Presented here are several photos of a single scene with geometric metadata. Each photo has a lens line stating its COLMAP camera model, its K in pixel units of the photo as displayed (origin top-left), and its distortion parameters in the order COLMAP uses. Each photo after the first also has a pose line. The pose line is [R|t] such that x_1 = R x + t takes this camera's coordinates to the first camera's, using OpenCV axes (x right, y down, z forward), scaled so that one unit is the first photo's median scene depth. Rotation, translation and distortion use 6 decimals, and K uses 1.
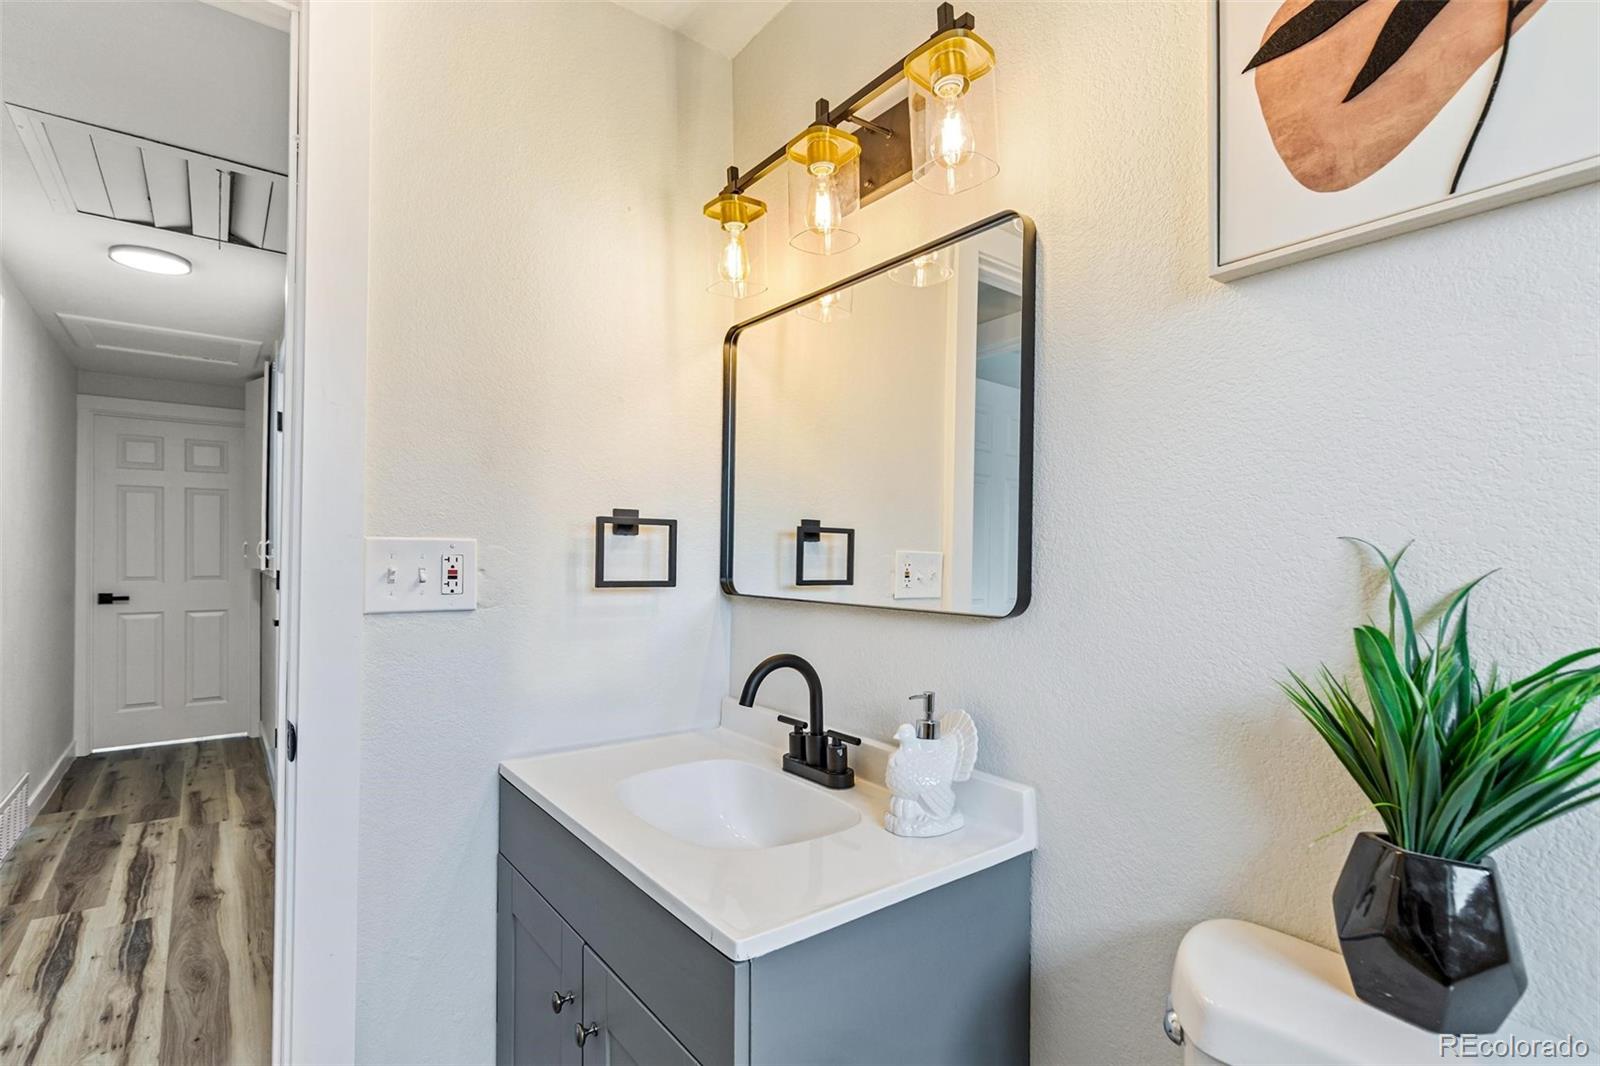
lens RADIAL K [[732.7, 0, 802.7], [0, 732.7, 556.6], [0, 0, 1]] dist [0.004344, 0.000282]
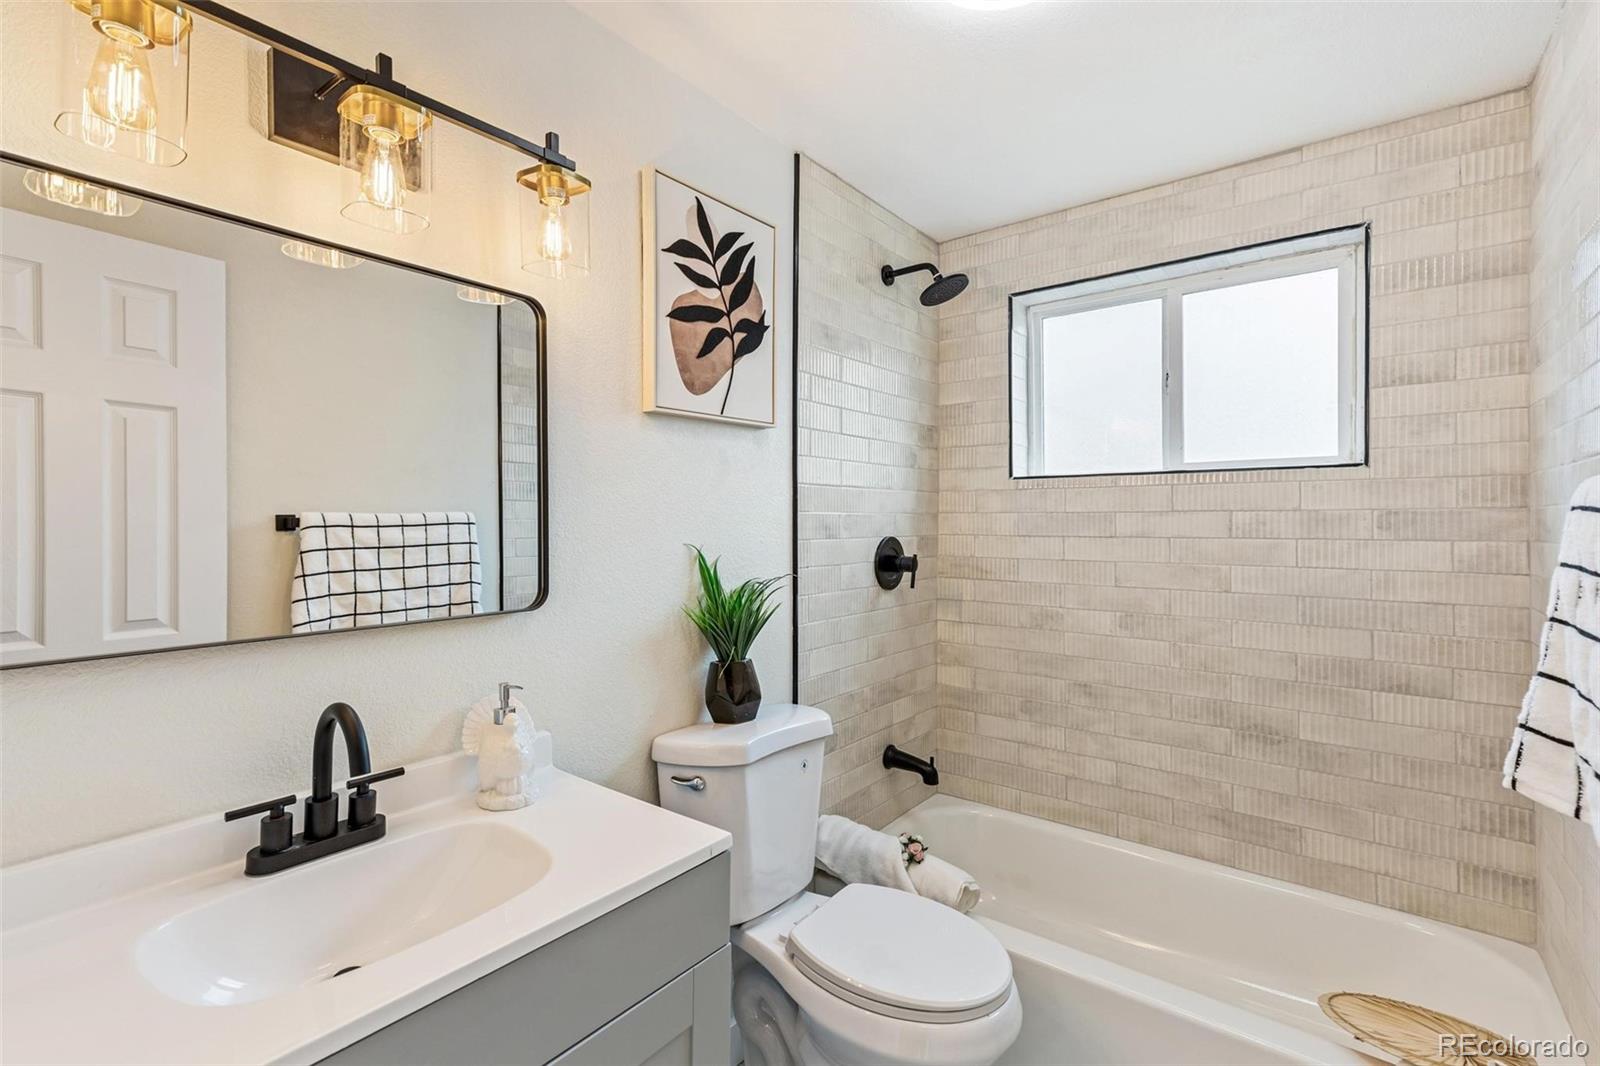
lens RADIAL K [[719.6, 0, 800.9], [0, 719.6, 519.9], [0, 0, 1]] dist [0.000964, 0.000031]
pose [[-0.238832, -0.013238, 0.970971, -1.549120], [0.004859, 0.999878, 0.014827, -0.128710], [-0.971049, 0.008259, -0.238739, 1.202375]]
